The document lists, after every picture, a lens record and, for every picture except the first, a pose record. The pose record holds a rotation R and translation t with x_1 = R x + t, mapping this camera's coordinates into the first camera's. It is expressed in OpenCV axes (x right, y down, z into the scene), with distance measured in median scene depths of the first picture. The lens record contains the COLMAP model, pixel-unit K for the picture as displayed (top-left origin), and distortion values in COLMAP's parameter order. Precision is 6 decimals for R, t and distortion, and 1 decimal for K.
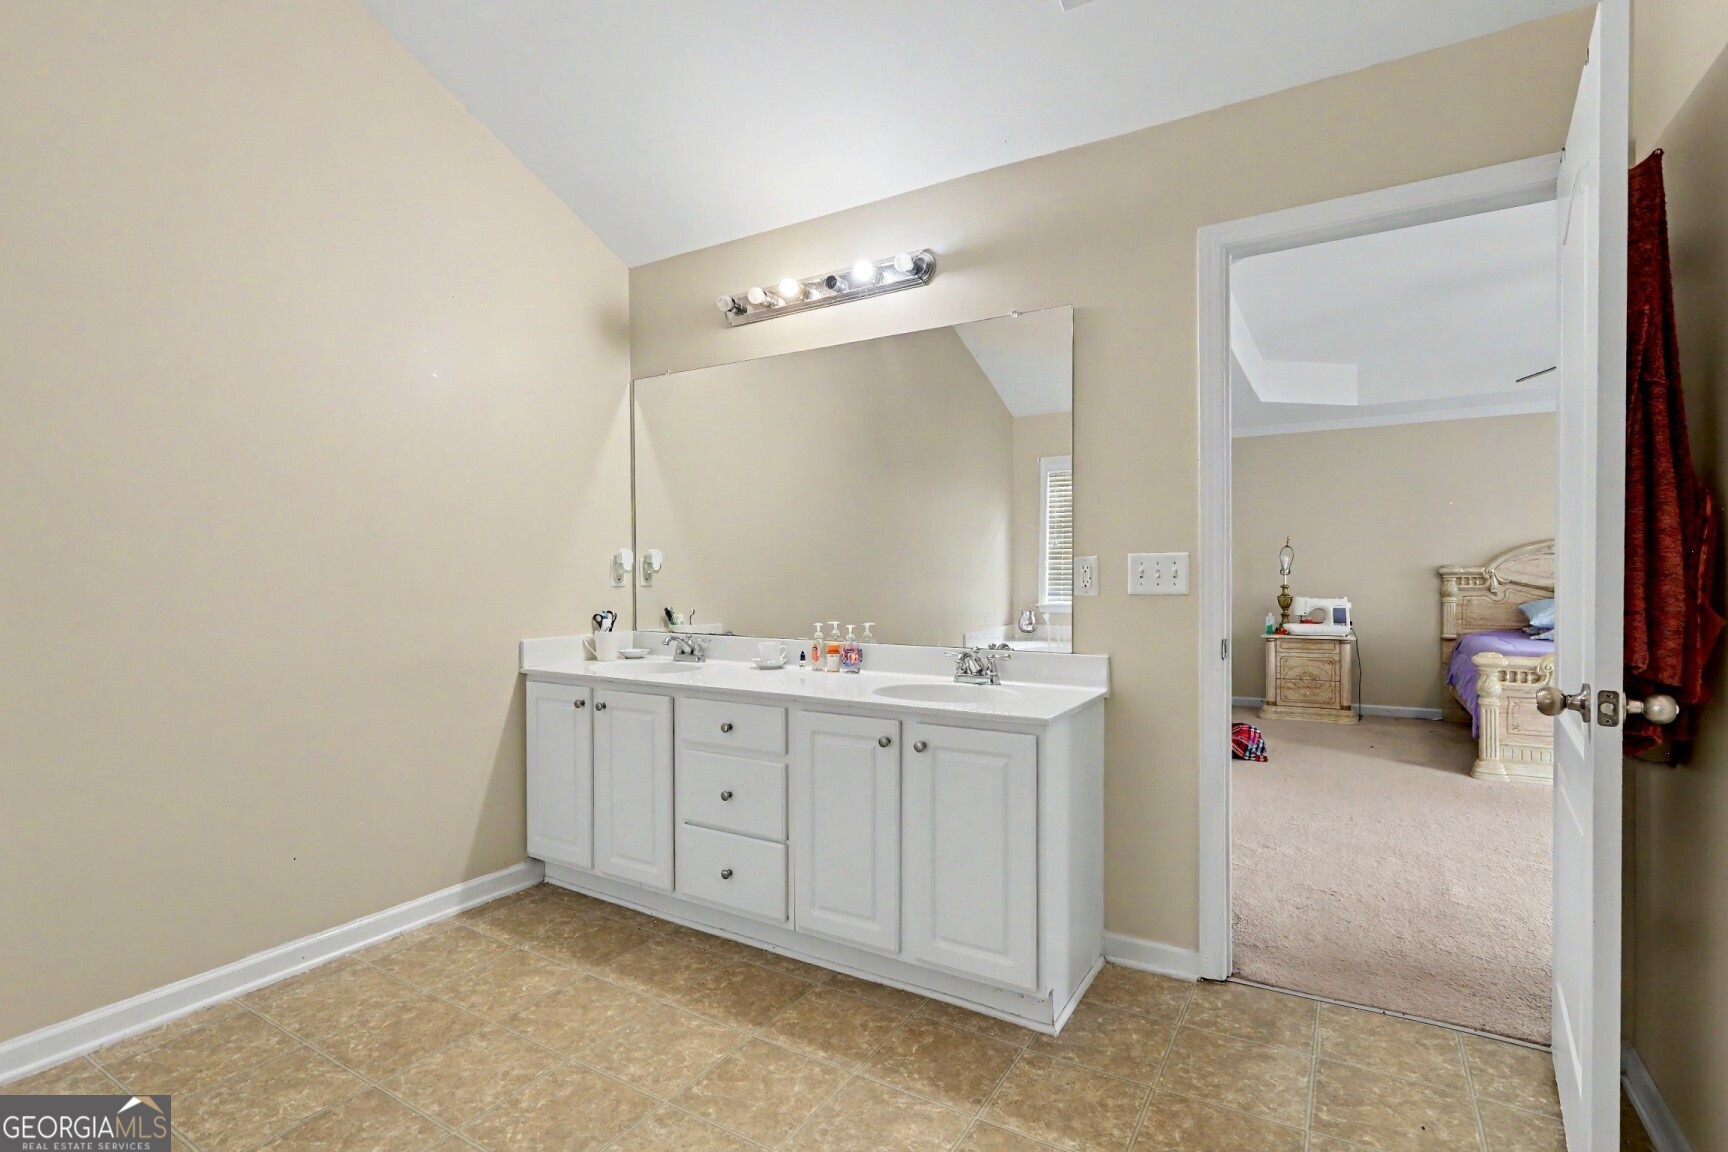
lens RADIAL K [[832.1, 0, 859.3], [0, 832.1, 579.4], [0, 0, 1]] dist [-0.000337, 0.000346]
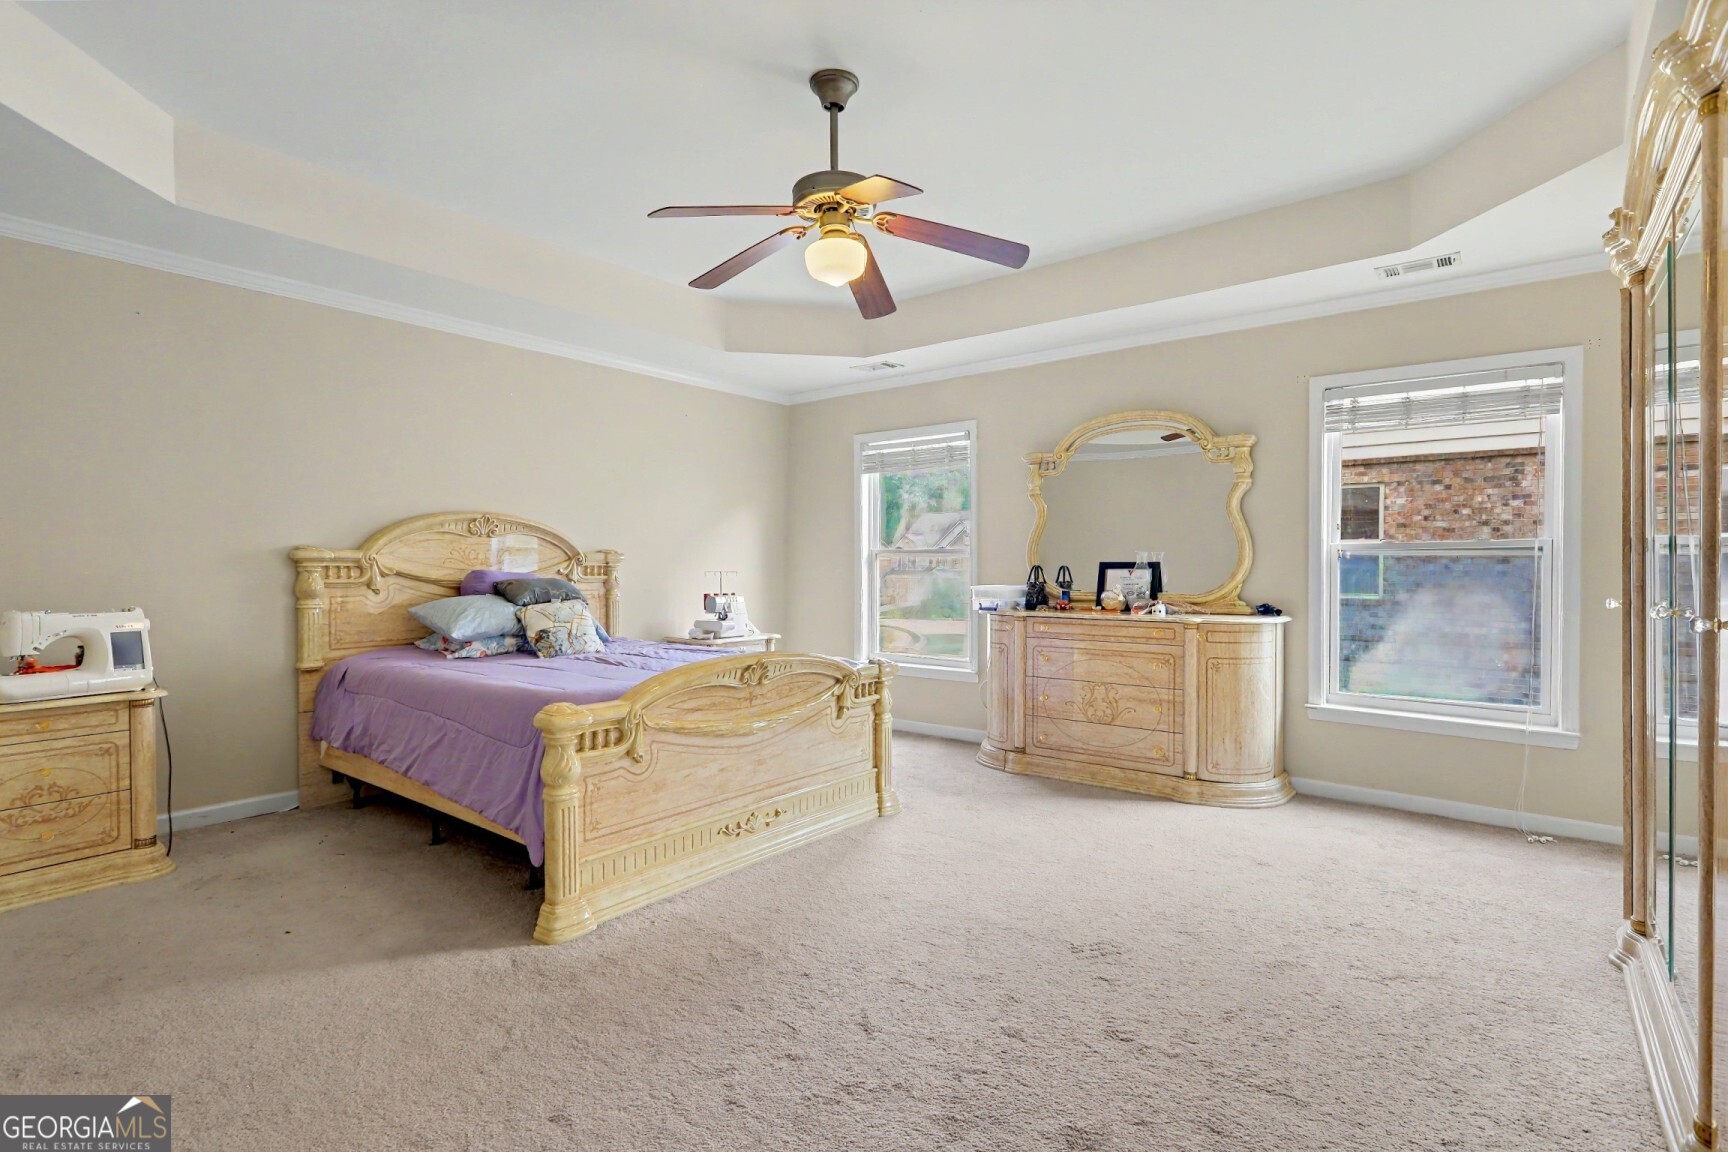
lens RADIAL K [[832.1, 0, 859.3], [0, 832.1, 579.4], [0, 0, 1]] dist [-0.000337, 0.000346]
pose [[0.135520, -0.016305, 0.990641, 0.173964], [-0.001750, 0.999859, 0.016696, -0.003584], [-0.990773, -0.003996, 0.135472, 0.535539]]
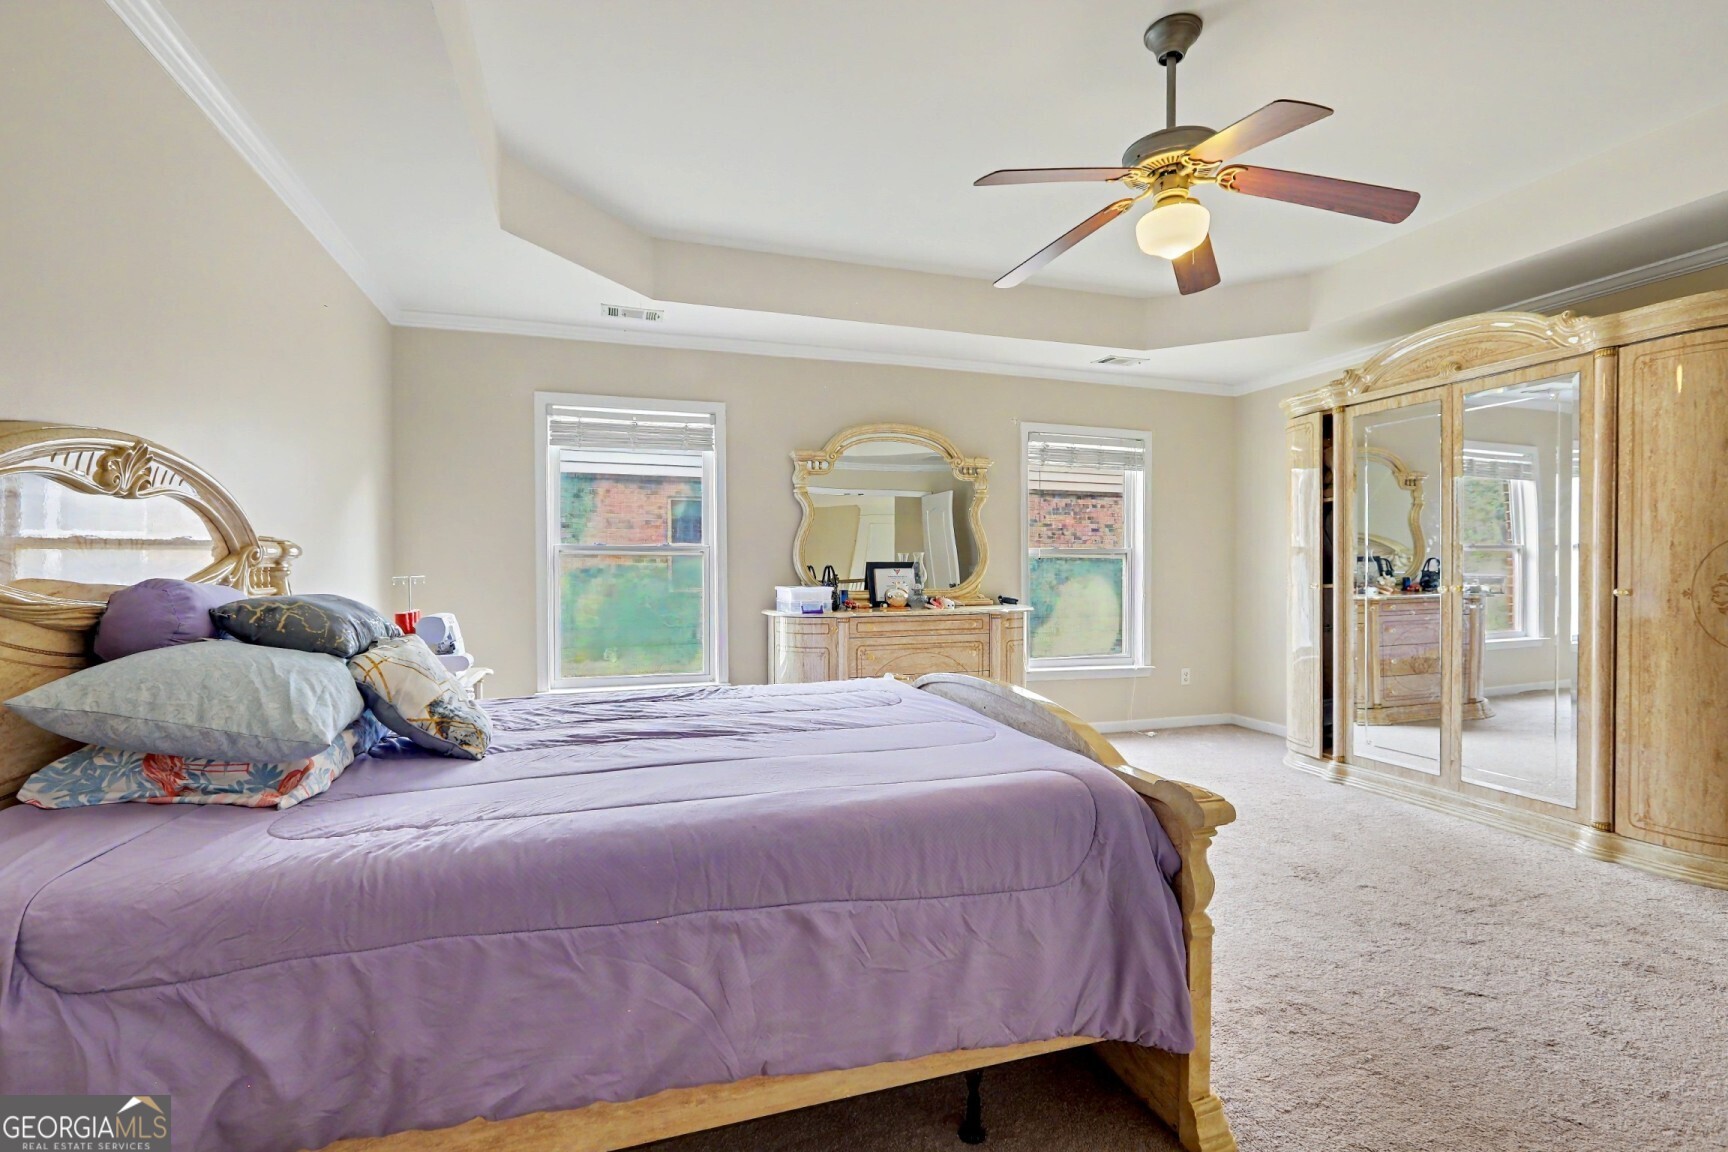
lens RADIAL K [[772.1, 0, 859.8], [0, 772.1, 581.7], [0, 0, 1]] dist [-0.001471, 0.000410]
pose [[-0.757749, -0.012006, 0.652436, 0.475077], [0.002549, 0.999769, 0.021358, -0.004228], [-0.652541, 0.017847, -0.757543, 0.982249]]
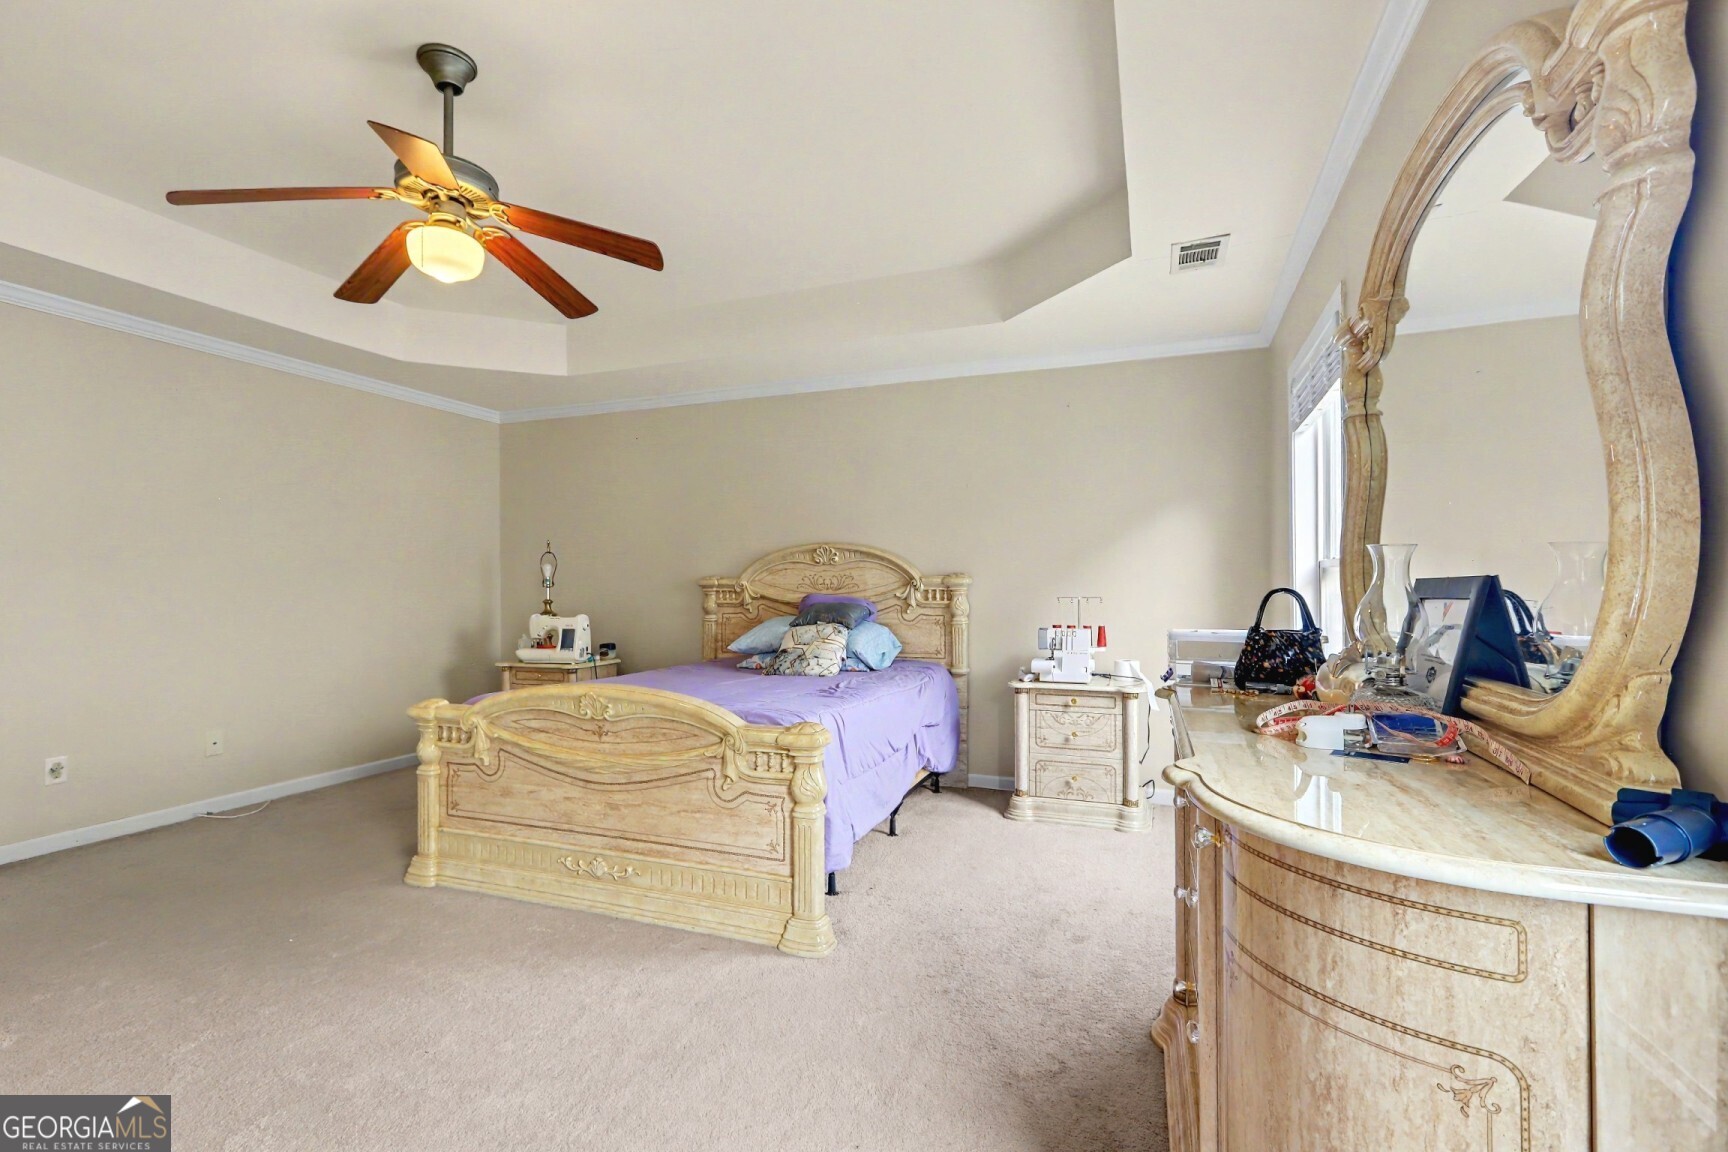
lens RADIAL K [[772.1, 0, 859.8], [0, 772.1, 581.7], [0, 0, 1]] dist [-0.001471, 0.000410]
pose [[0.985554, 0.000489, 0.169360, 0.733454], [0.001421, 0.999937, -0.011161, -0.002800], [-0.169355, 0.011240, 0.985491, 0.216640]]
